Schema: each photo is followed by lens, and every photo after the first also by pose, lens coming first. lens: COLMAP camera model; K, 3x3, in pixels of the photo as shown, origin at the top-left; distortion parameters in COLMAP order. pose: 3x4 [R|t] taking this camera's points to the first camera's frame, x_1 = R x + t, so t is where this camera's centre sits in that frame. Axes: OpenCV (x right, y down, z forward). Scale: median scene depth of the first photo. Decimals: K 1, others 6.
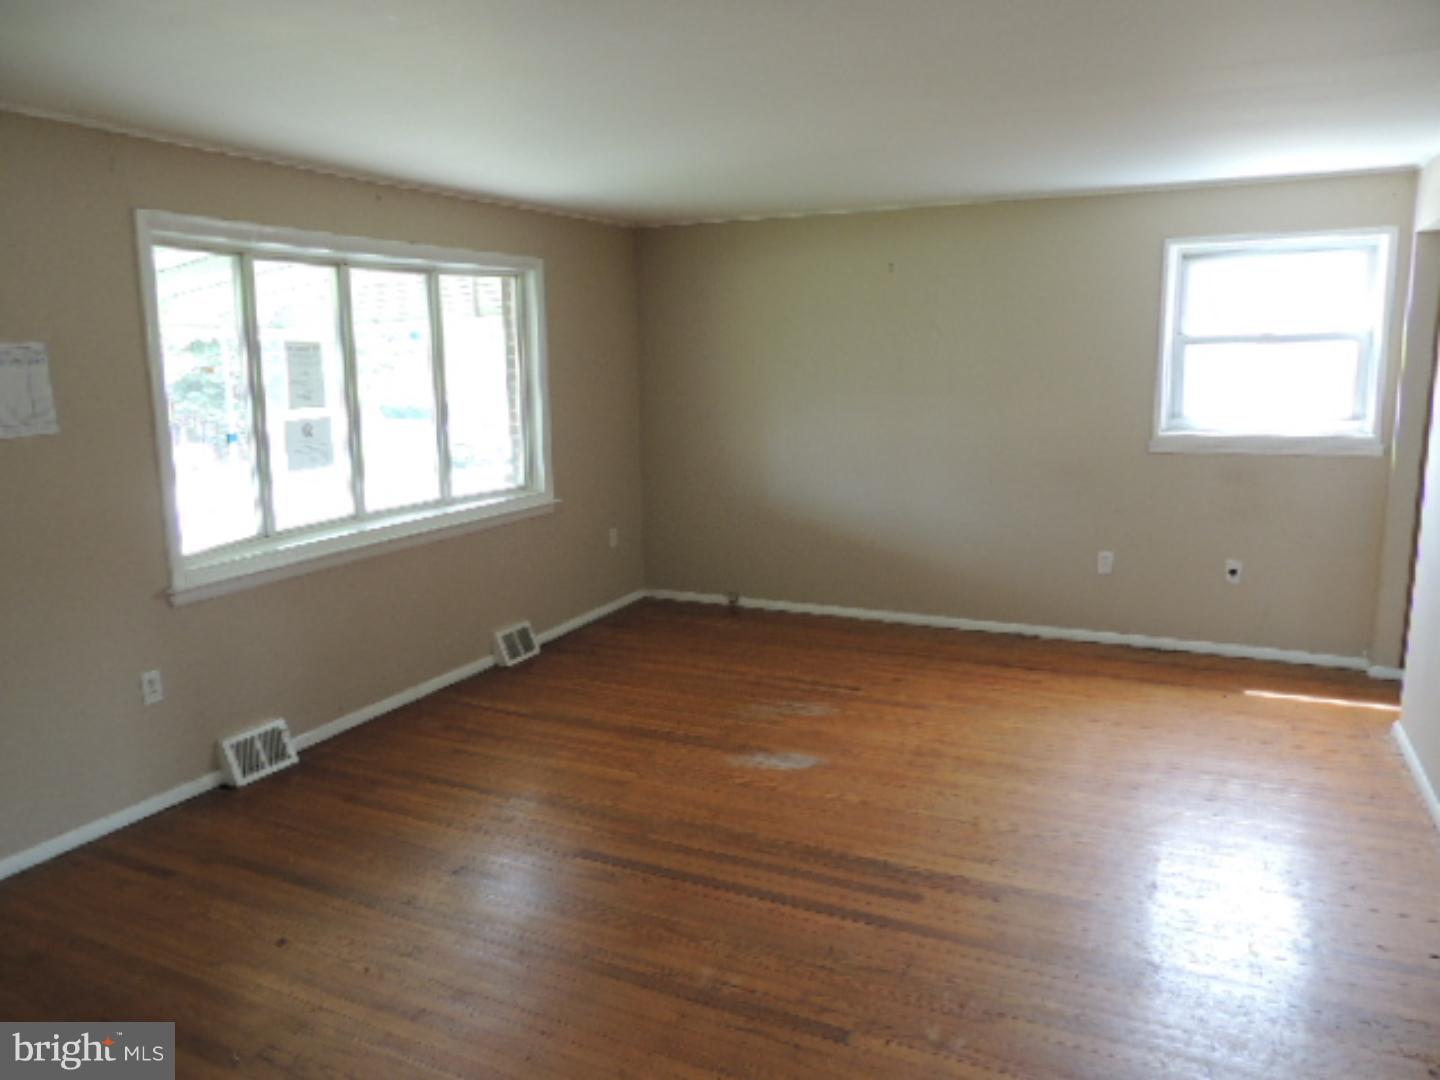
lens RADIAL K [[1029.4, 0, 720.0], [0, 1029.4, 540.0], [0, 0, 1]] dist [0.004831, 0.002157]
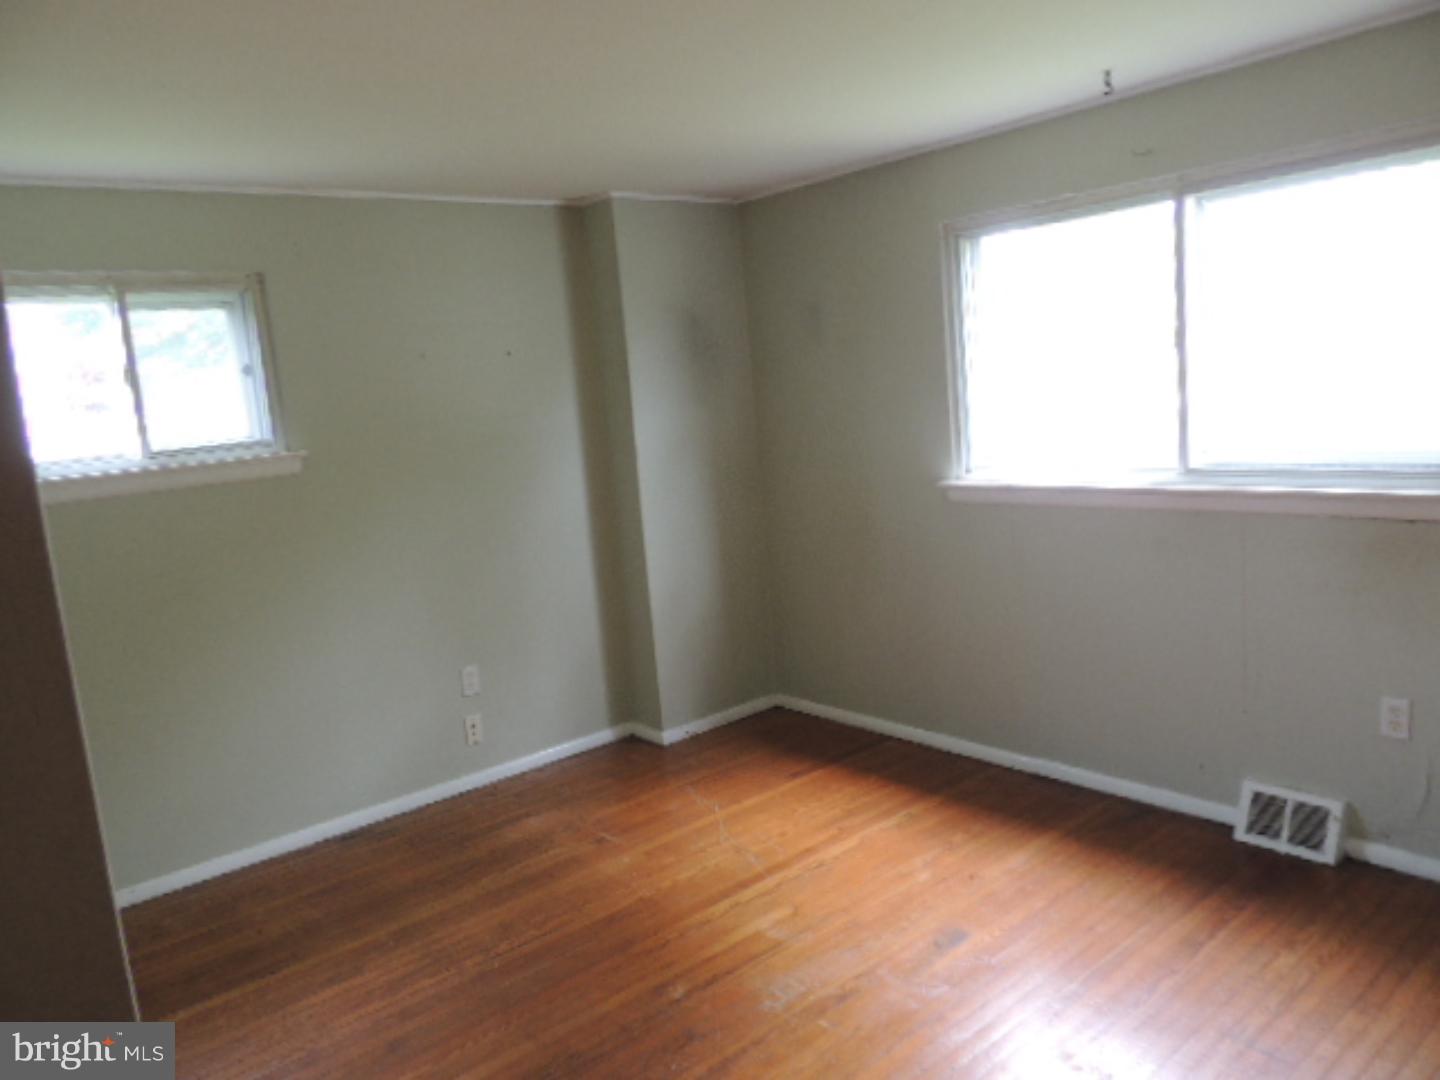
lens RADIAL K [[1029.4, 0, 720.0], [0, 1029.4, 540.0], [0, 0, 1]] dist [0.004831, 0.002157]
pose [[-0.406934, 0.181688, -0.895206, 0.412042], [-0.073886, 0.970261, 0.230507, -0.157978], [0.910464, 0.159945, -0.381408, 0.903611]]
